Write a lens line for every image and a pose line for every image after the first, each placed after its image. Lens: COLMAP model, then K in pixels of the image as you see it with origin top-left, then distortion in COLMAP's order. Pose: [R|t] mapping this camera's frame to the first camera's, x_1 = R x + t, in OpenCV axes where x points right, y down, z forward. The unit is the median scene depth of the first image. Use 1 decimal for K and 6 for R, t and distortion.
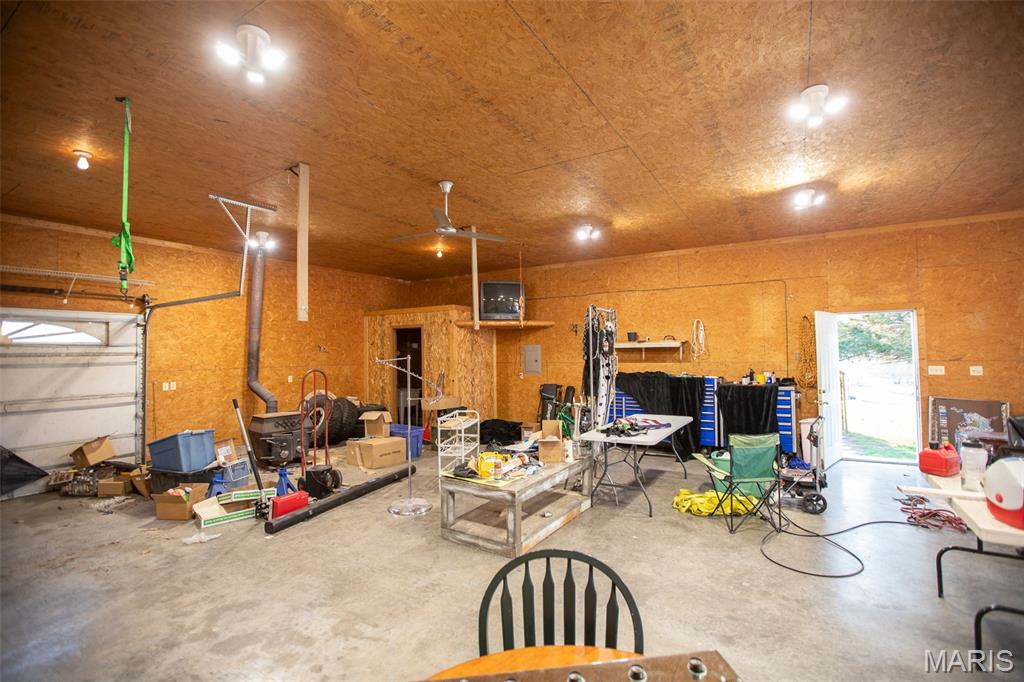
lens RADIAL K [[466.1, 0, 511.9], [0, 466.1, 335.3], [0, 0, 1]] dist [-0.051543, 0.019008]
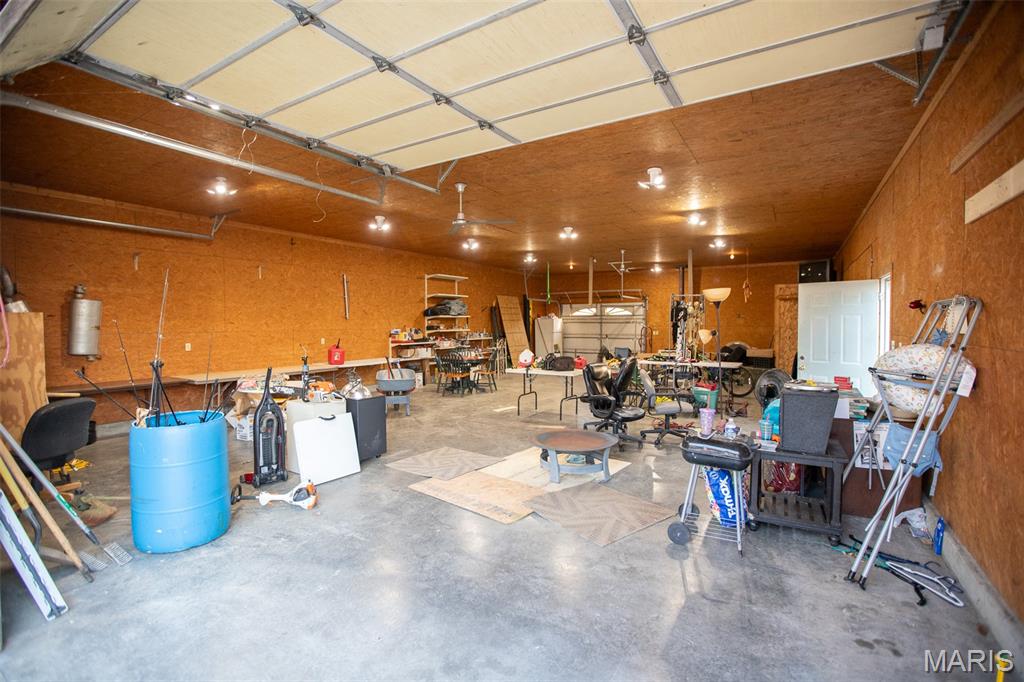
lens RADIAL K [[466.1, 0, 511.9], [0, 466.1, 335.3], [0, 0, 1]] dist [-0.051543, 0.019008]
pose [[0.000672, 0.043678, -0.999045, 1.825098], [0.039522, 0.998264, 0.043670, -0.007667], [0.999218, -0.039514, -0.001055, 0.315578]]
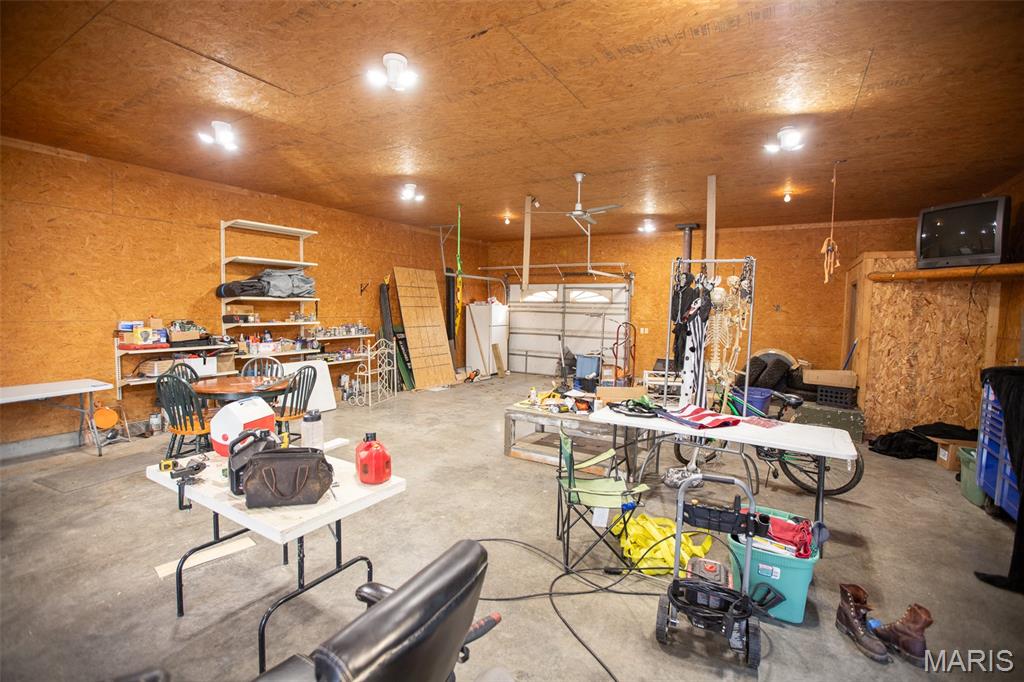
lens RADIAL K [[466.1, 0, 511.9], [0, 466.1, 335.3], [0, 0, 1]] dist [-0.051543, 0.019008]
pose [[0.011296, 0.077794, -0.996905, 0.883301], [0.017555, 0.996800, 0.077985, 0.000119], [0.999782, -0.018381, 0.009895, 0.628949]]
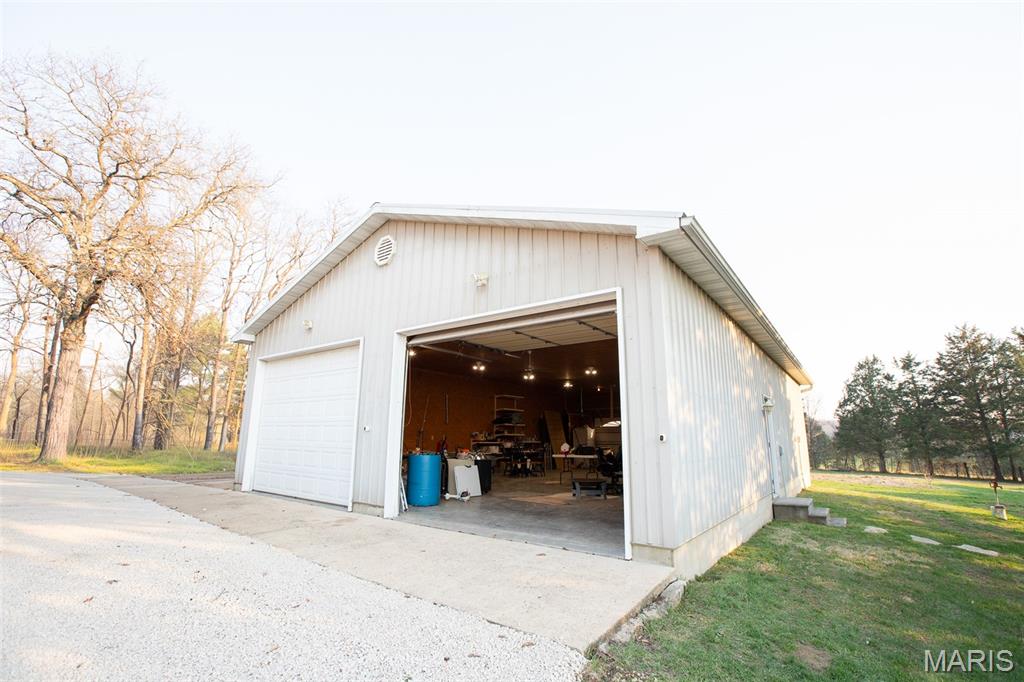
lens RADIAL K [[466.1, 0, 511.9], [0, 466.1, 335.3], [0, 0, 1]] dist [-0.051543, 0.019008]
pose [[-0.084920, -0.205652, -0.974934, 2.733990], [0.025721, 0.977690, -0.208474, 0.049731], [0.996056, -0.042780, -0.077736, 0.295915]]
